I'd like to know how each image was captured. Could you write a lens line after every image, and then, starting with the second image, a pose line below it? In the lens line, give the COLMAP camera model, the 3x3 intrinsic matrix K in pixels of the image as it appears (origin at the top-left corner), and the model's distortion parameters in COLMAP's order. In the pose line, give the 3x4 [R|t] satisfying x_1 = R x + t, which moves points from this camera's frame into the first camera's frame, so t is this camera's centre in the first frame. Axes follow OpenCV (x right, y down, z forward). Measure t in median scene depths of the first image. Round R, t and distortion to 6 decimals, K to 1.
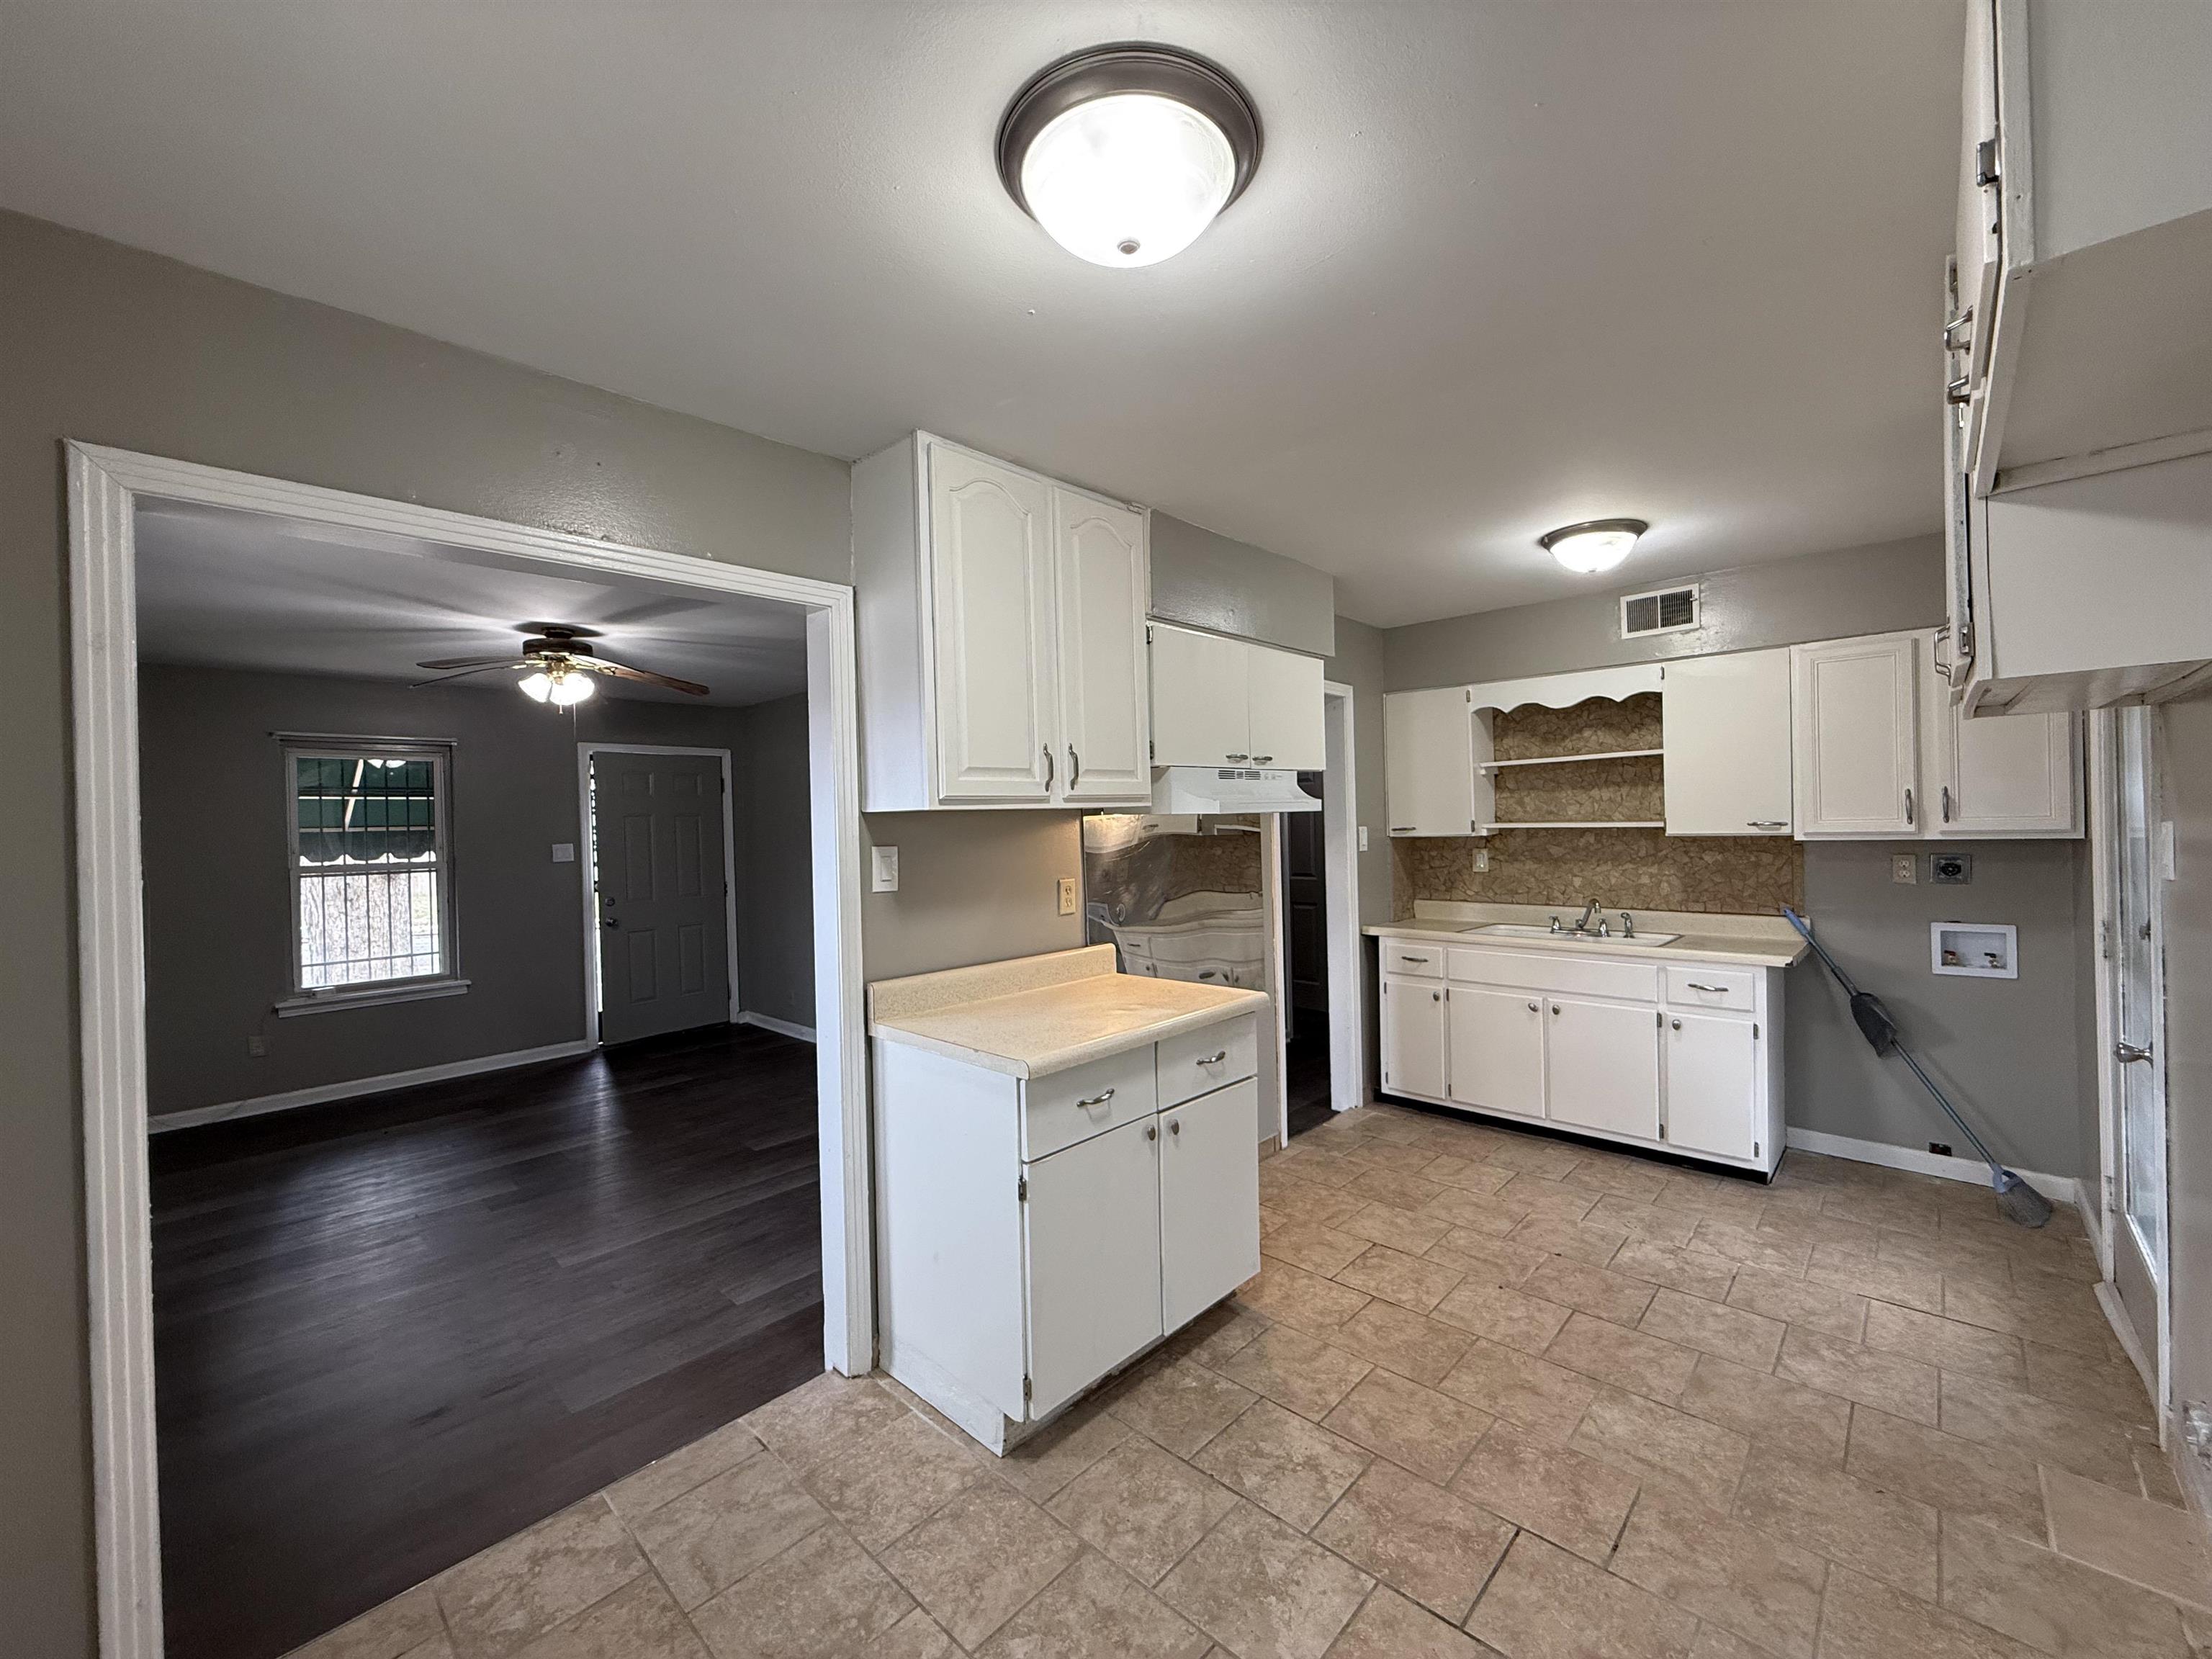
lens RADIAL K [[881.5, 0, 1099.0], [0, 881.5, 828.3], [0, 0, 1]] dist [-0.000197, 0.000249]
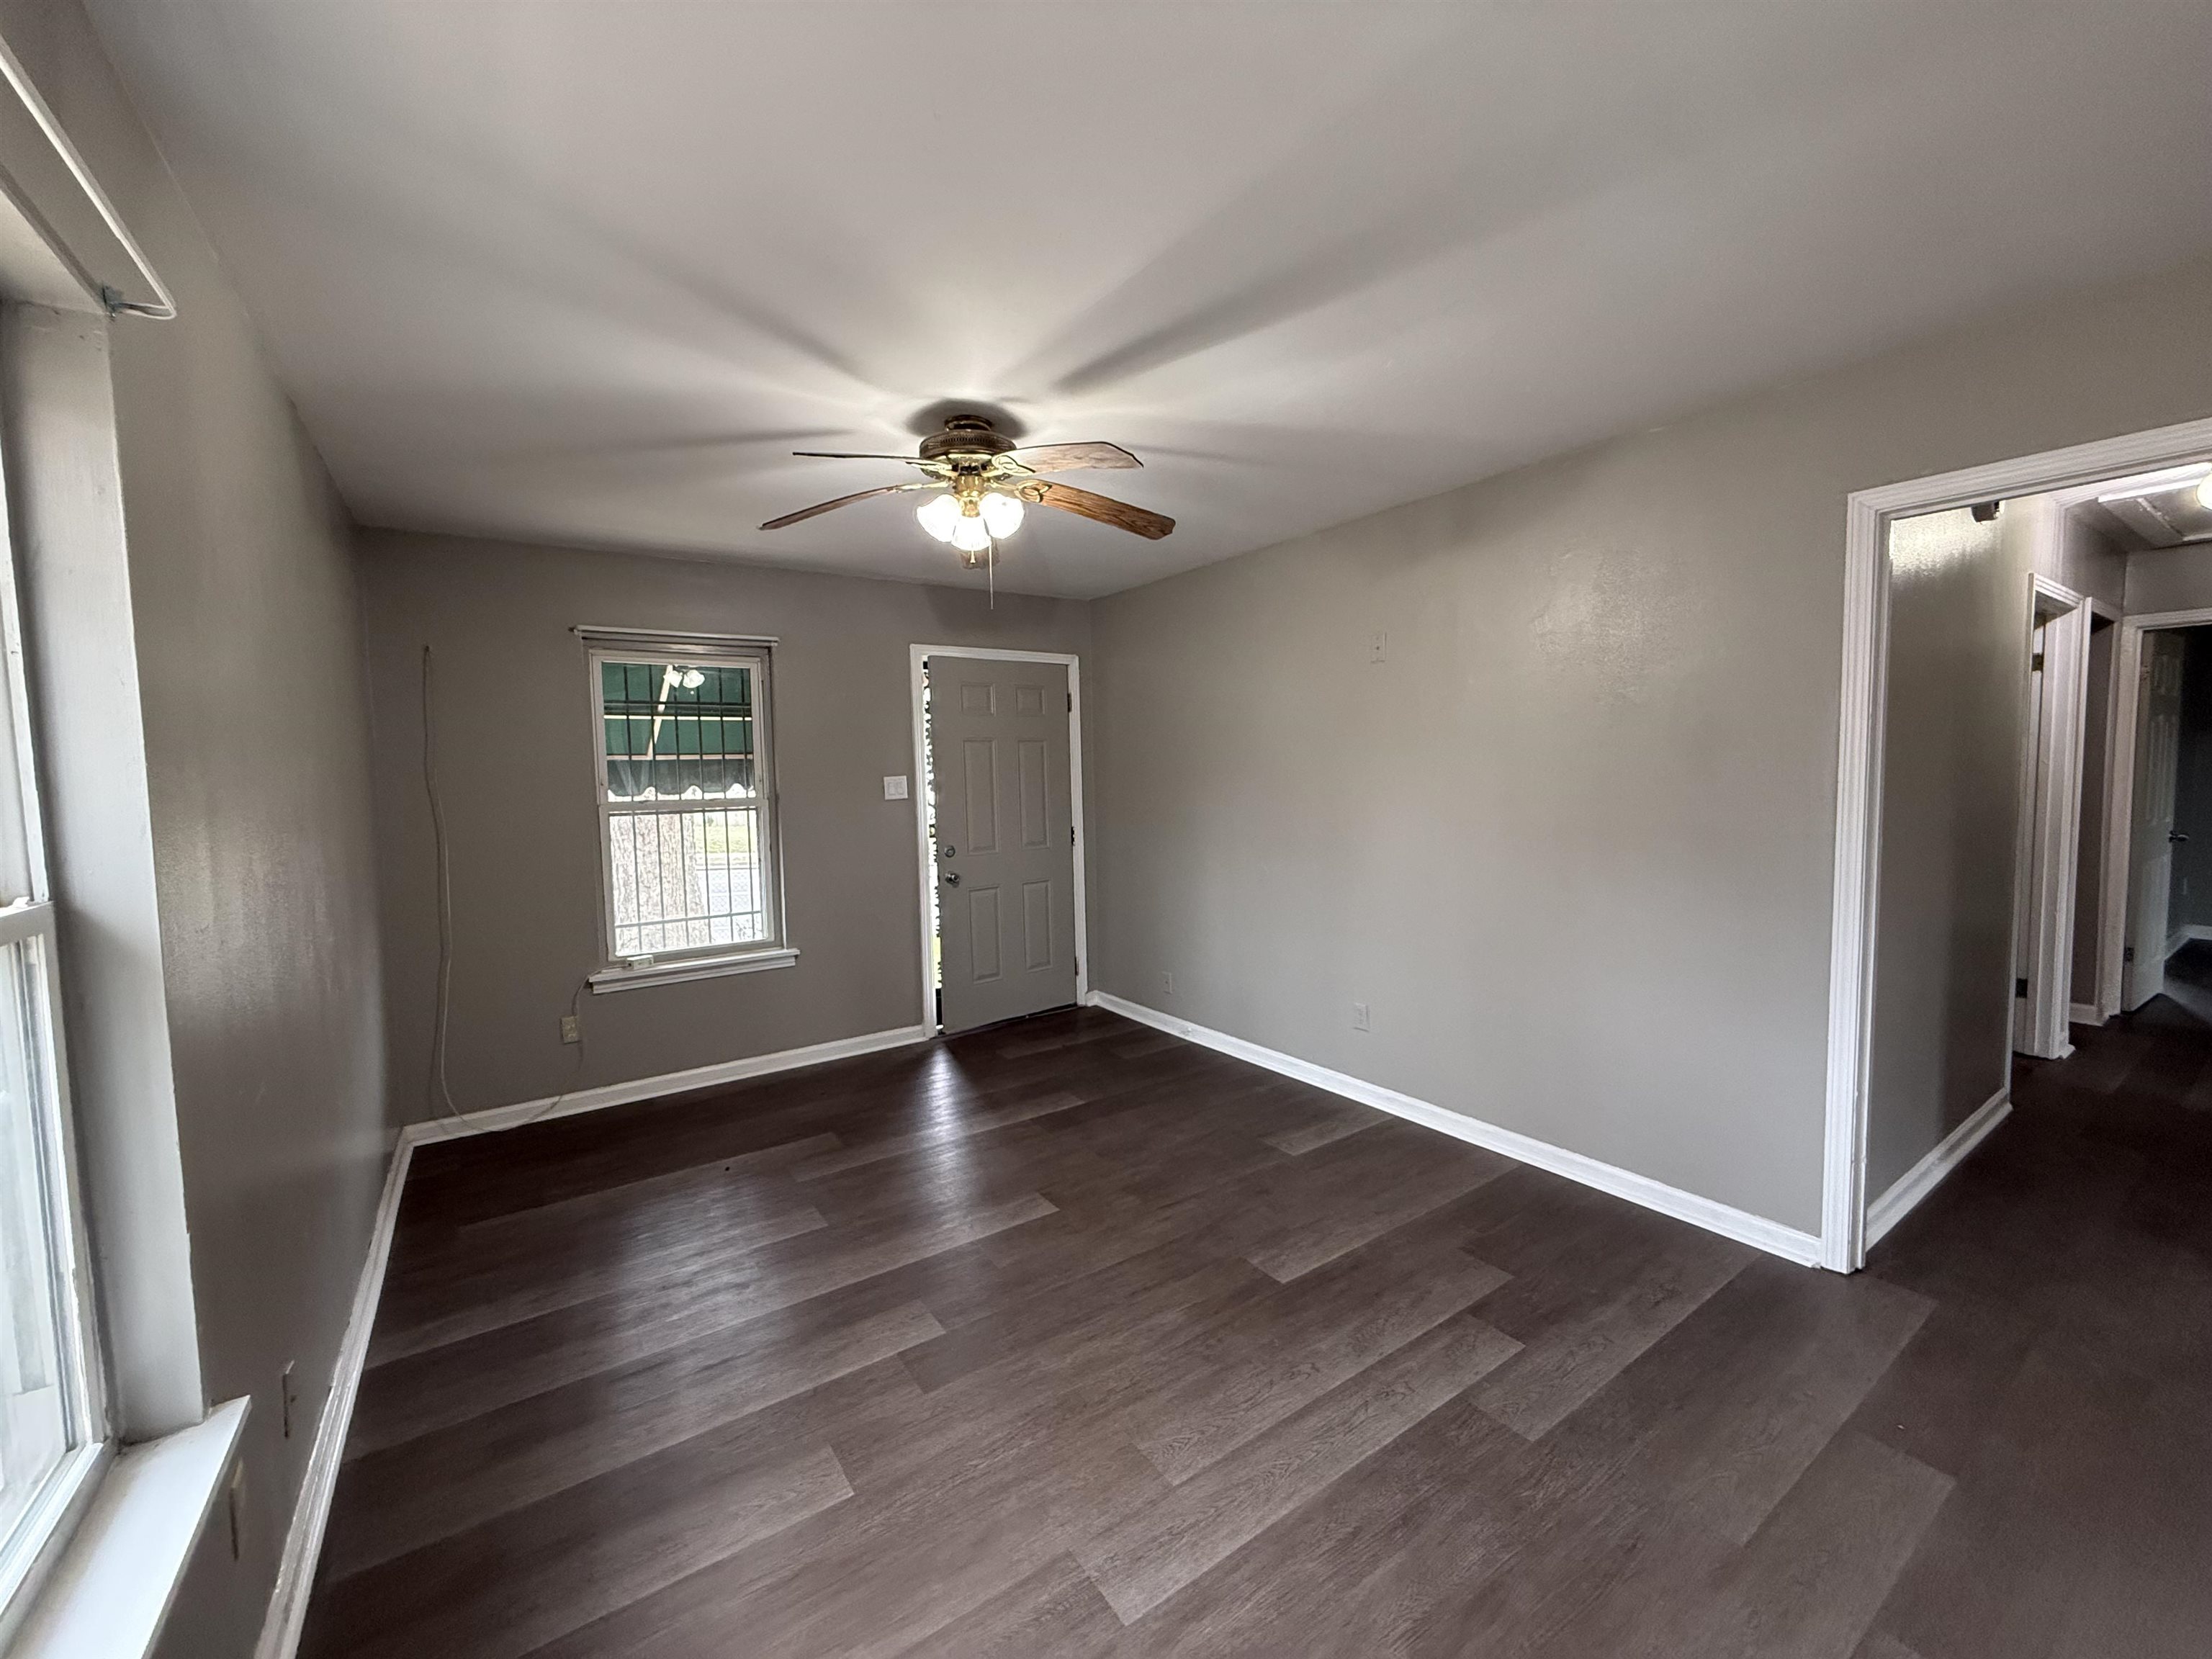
lens RADIAL K [[881.5, 0, 1099.8], [0, 881.5, 824.8], [0, 0, 1]] dist [-0.000197, 0.000249]
pose [[0.977654, 0.017365, -0.209502, -0.467962], [-0.003777, 0.997873, 0.065085, 0.015670], [0.210187, -0.062839, 0.975640, 0.483159]]
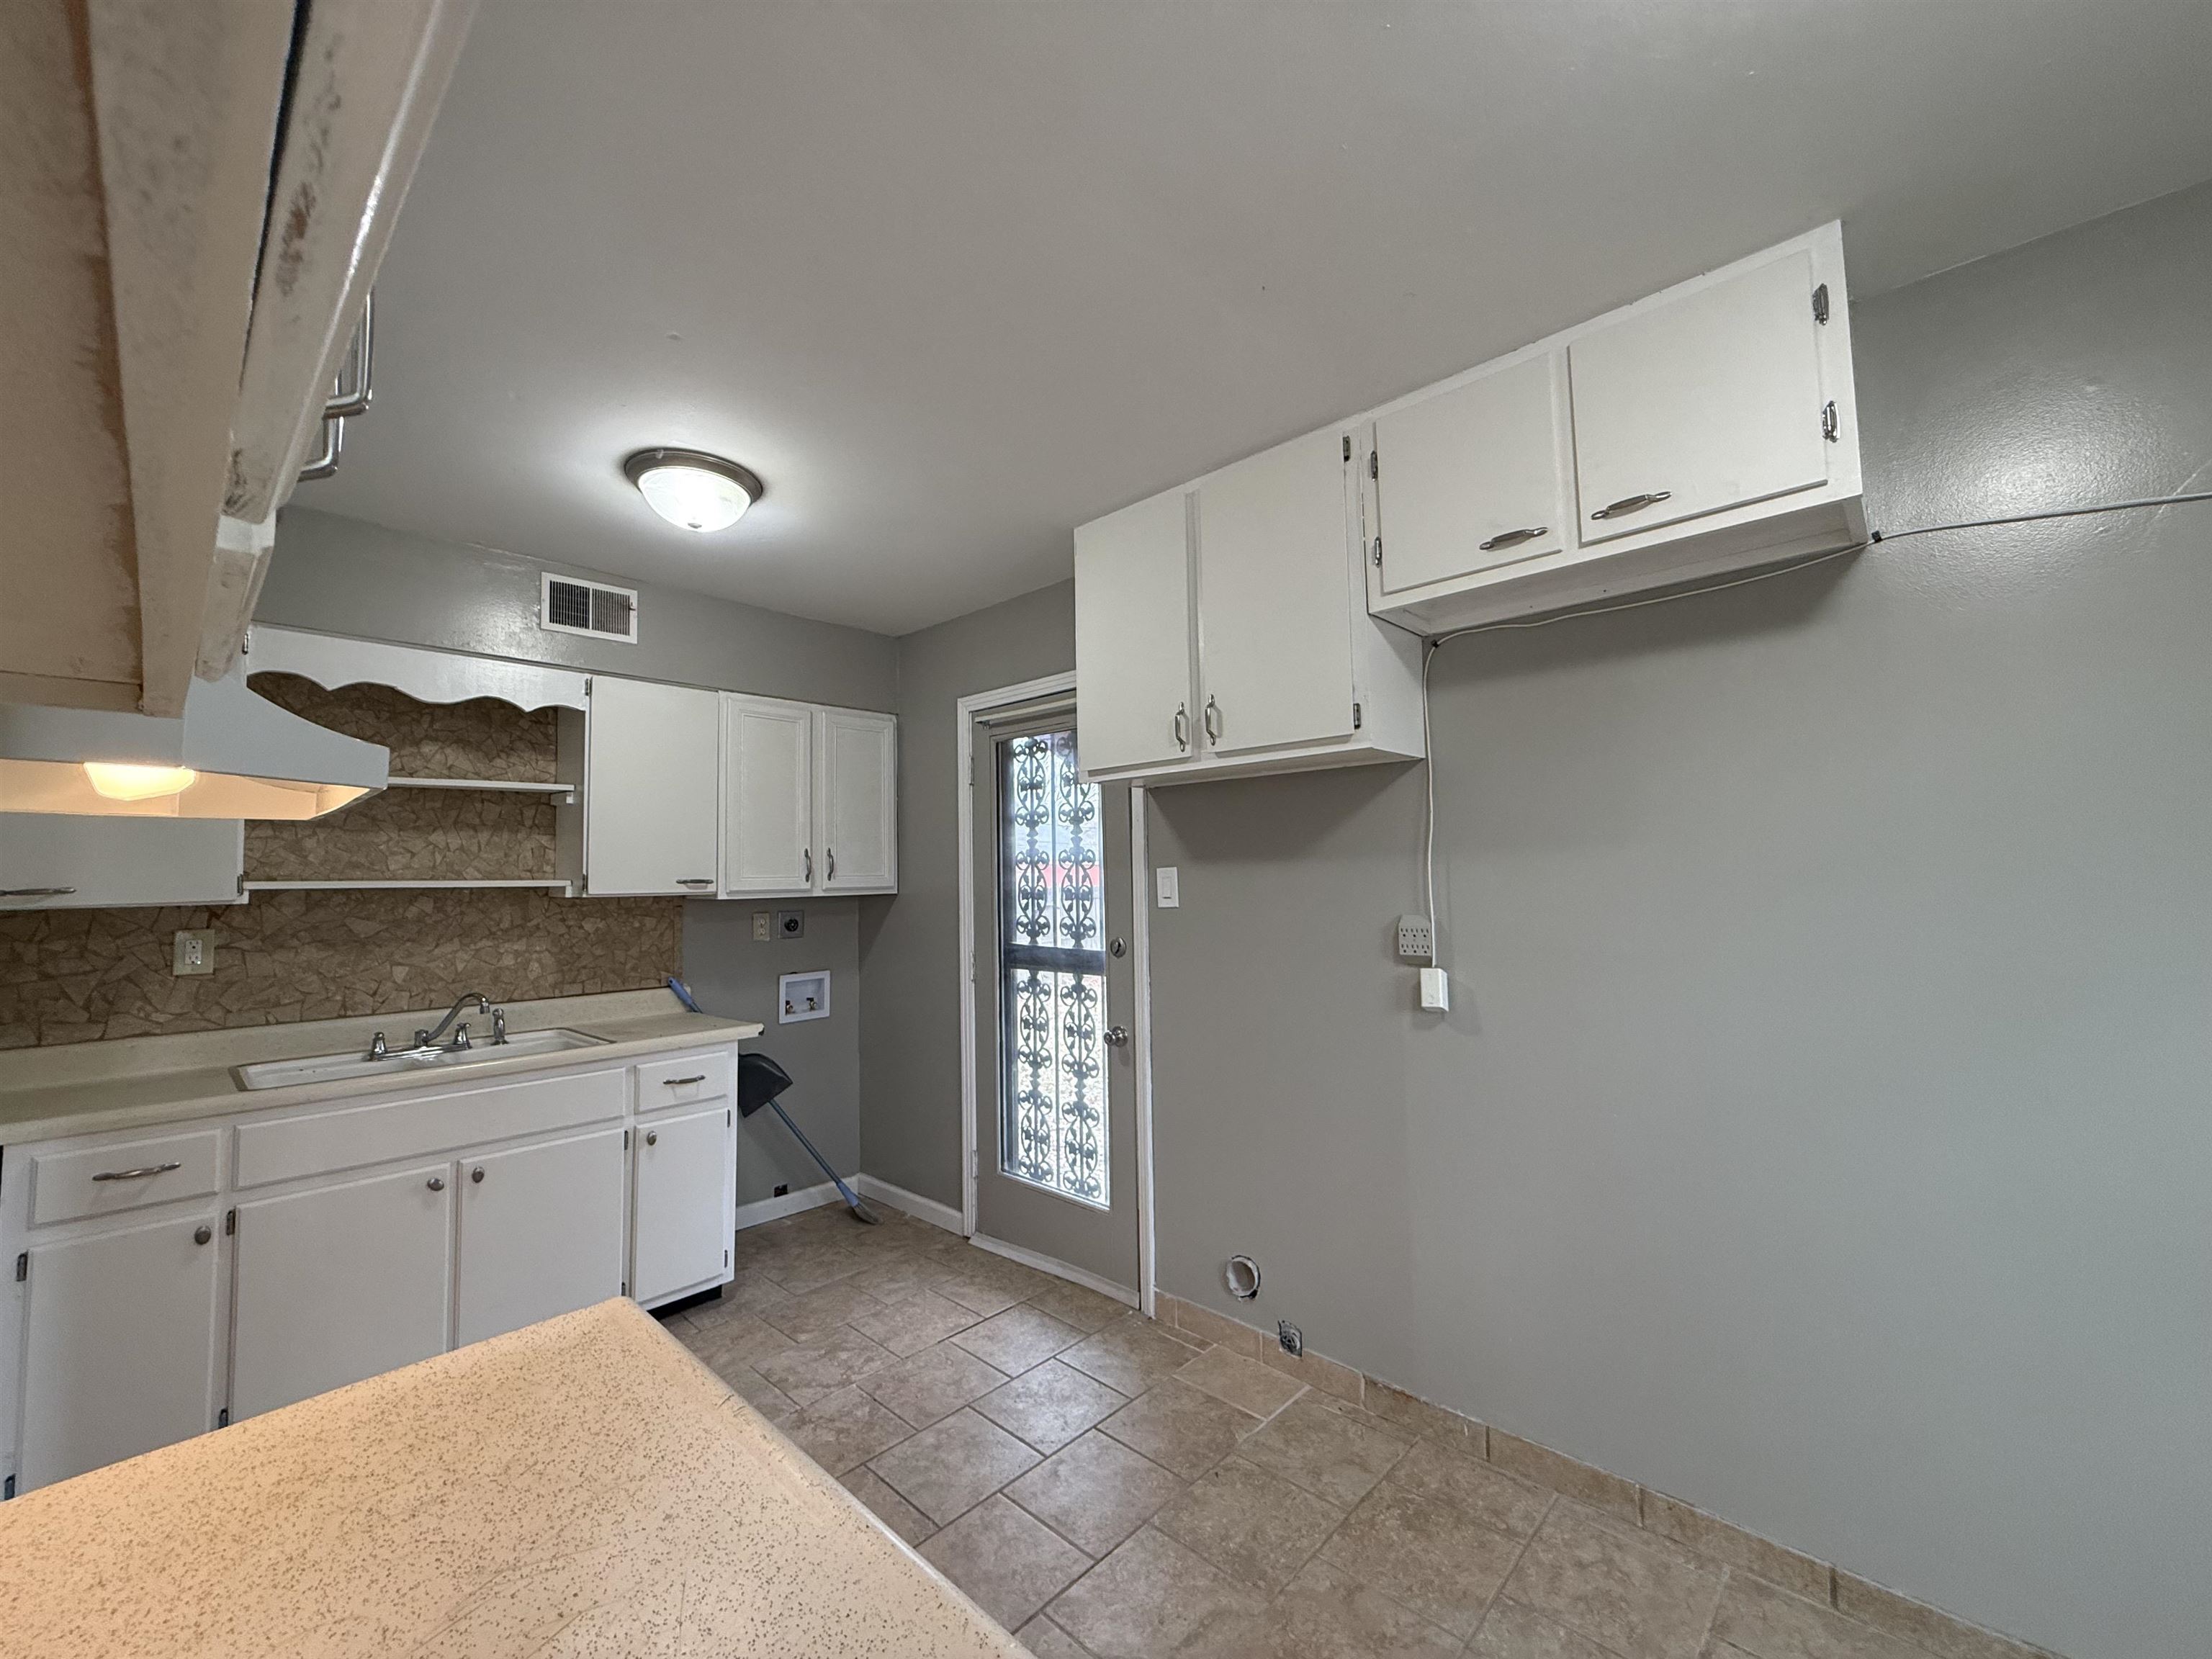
lens RADIAL K [[881.5, 0, 1099.3], [0, 881.5, 831.0], [0, 0, 1]] dist [-0.000197, 0.000249]
pose [[-0.001712, 0.077236, 0.997011, -0.139857], [0.023341, 0.996744, -0.077175, 0.022961], [-0.999726, 0.023139, -0.003509, 0.611723]]
